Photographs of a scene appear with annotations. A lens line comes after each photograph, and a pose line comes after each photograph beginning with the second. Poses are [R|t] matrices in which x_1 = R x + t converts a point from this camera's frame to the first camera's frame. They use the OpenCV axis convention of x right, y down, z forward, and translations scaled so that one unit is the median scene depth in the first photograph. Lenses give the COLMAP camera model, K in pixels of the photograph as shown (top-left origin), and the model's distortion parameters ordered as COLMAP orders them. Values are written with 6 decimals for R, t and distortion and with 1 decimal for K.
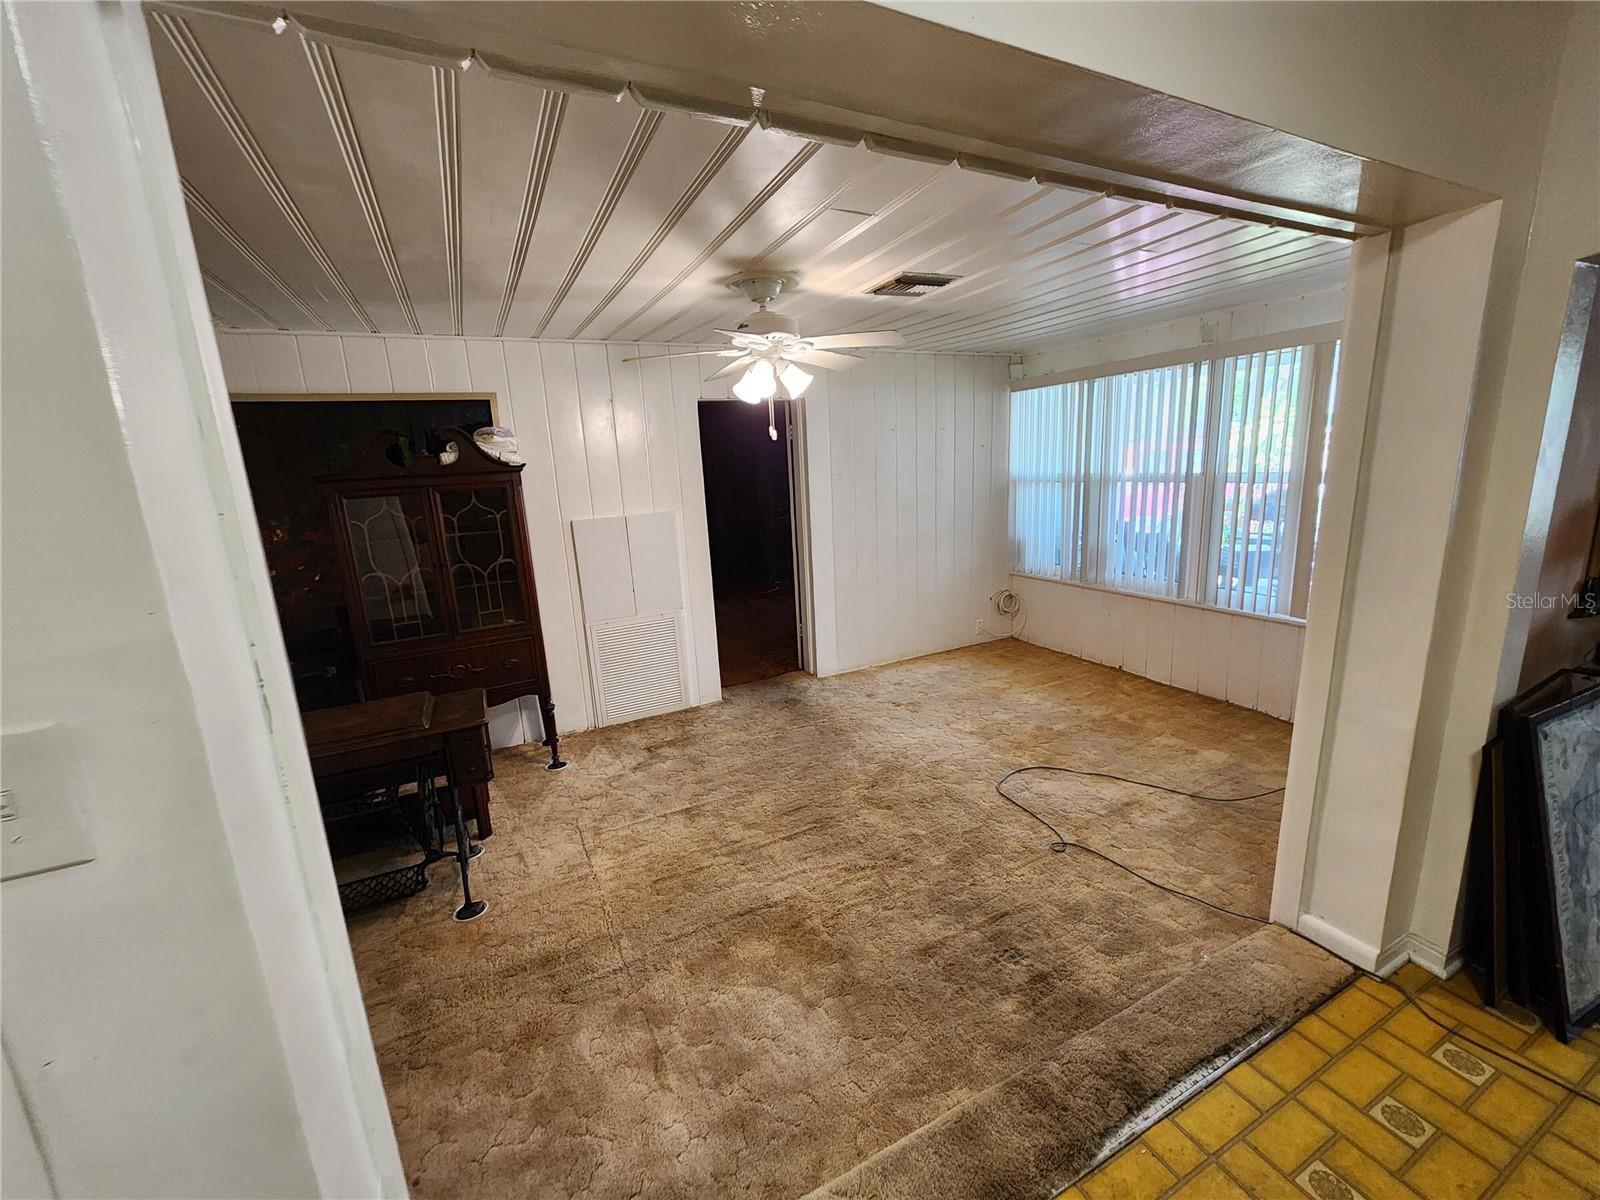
lens RADIAL K [[658.0, 0, 809.9], [0, 658.0, 604.5], [0, 0, 1]] dist [0.000122, 0.000322]
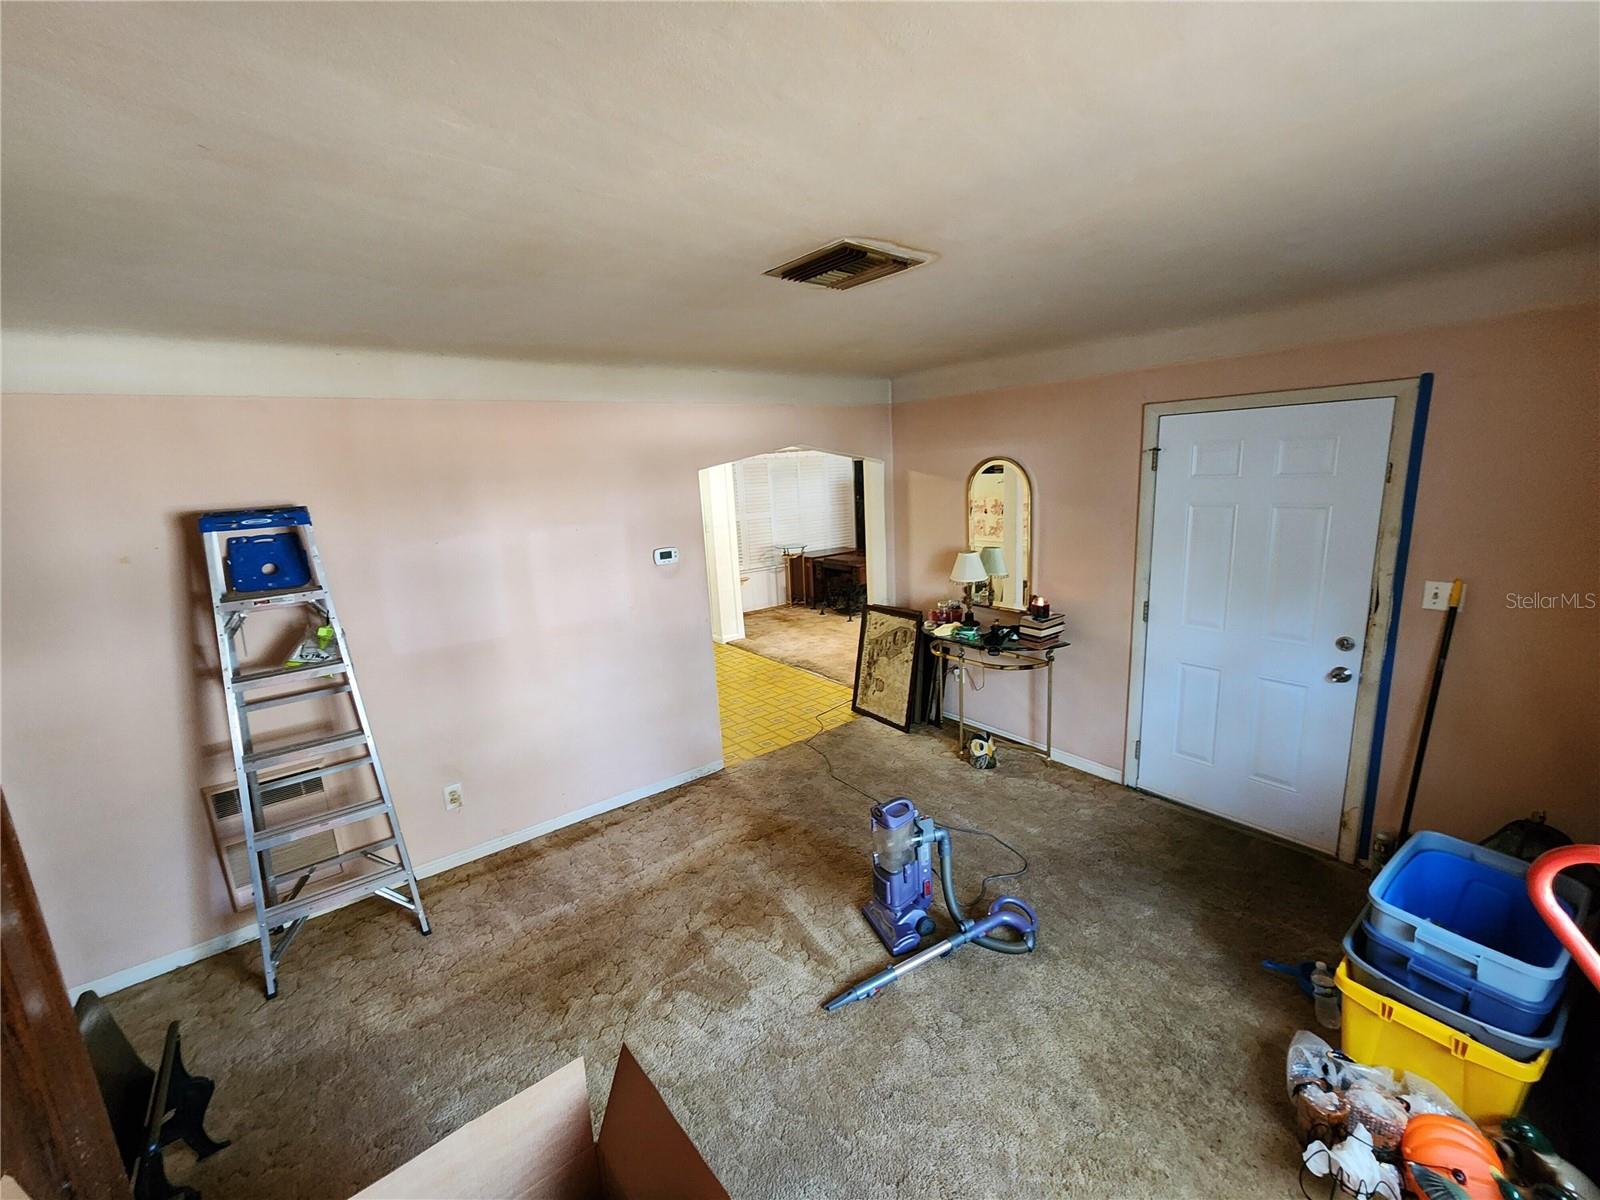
lens RADIAL K [[658.0, 0, 803.5], [0, 658.0, 601.1], [0, 0, 1]] dist [0.000122, 0.000322]
pose [[0.186476, 0.242603, -0.952035, 1.919728], [-0.182044, 0.960784, 0.209175, -0.217361], [0.965446, 0.134306, 0.223328, 0.004655]]
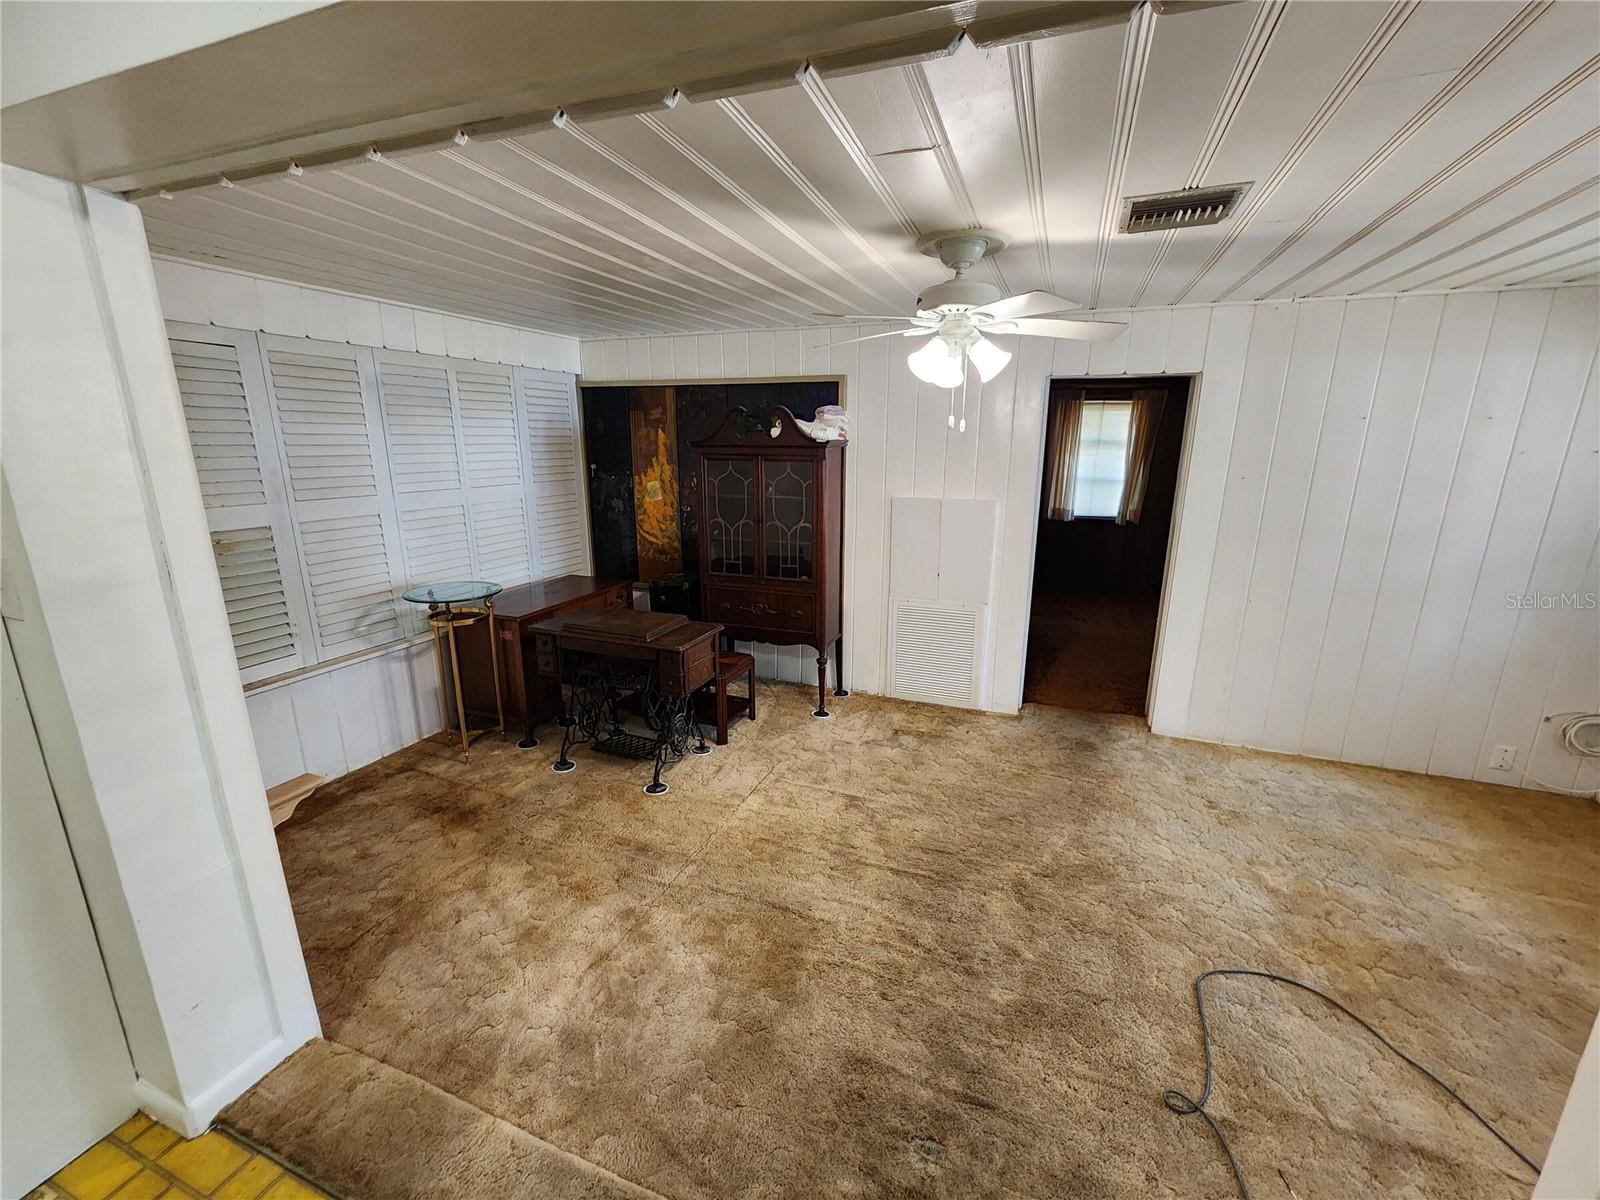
lens RADIAL K [[658.0, 0, 812.6], [0, 658.0, 604.3], [0, 0, 1]] dist [0.000122, 0.000322]
pose [[0.668863, 0.234905, -0.705296, 0.373177], [-0.203638, 0.970368, 0.130070, -0.082447], [0.714950, 0.056626, 0.696879, 0.221562]]
